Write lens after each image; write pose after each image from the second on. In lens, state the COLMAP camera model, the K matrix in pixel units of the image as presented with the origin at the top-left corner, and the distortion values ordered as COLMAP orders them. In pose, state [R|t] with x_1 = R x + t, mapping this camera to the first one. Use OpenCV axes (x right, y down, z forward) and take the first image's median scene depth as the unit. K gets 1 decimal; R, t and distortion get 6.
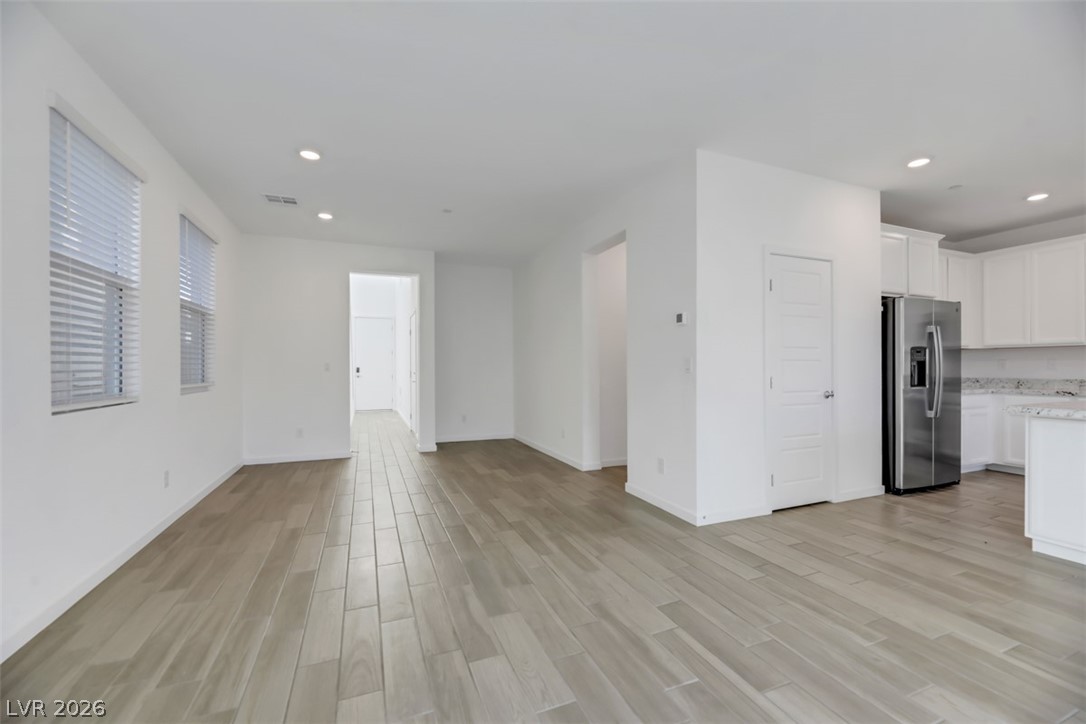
lens RADIAL K [[446.4, 0, 540.5], [0, 446.4, 368.3], [0, 0, 1]] dist [-0.000158, -0.000014]
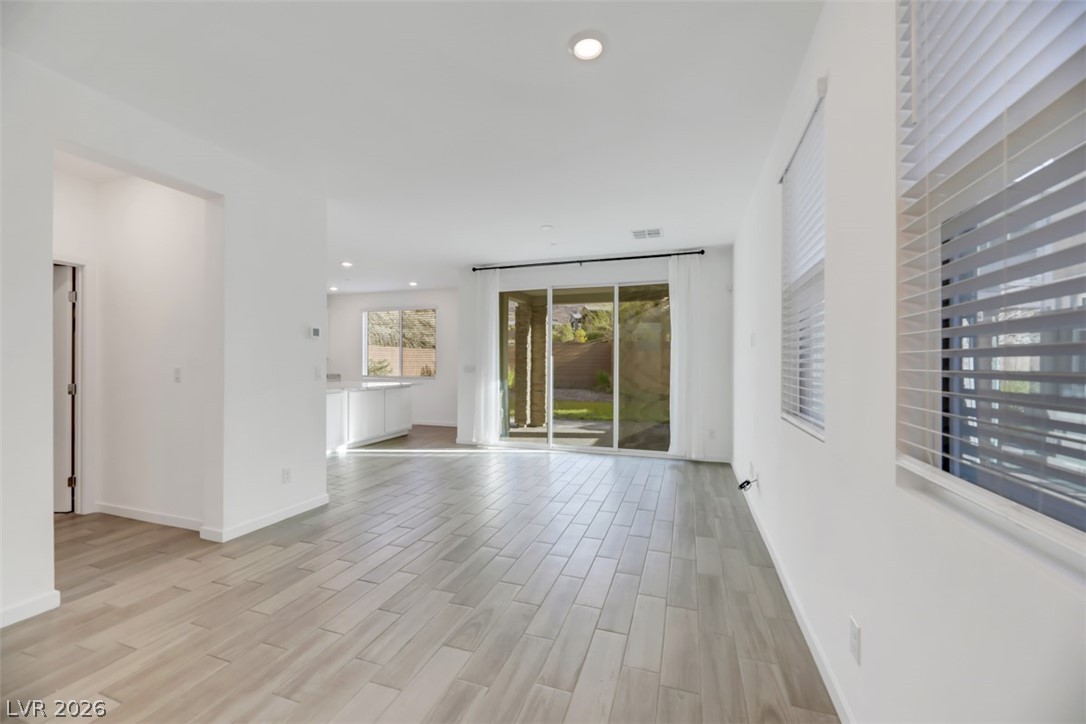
lens RADIAL K [[446.4, 0, 540.5], [0, 446.4, 368.3], [0, 0, 1]] dist [-0.000158, -0.000014]
pose [[-0.765417, -0.006161, 0.643505, -0.860882], [0.000194, 0.999952, 0.009804, -0.032057], [-0.643534, 0.007629, -0.765379, 1.509985]]
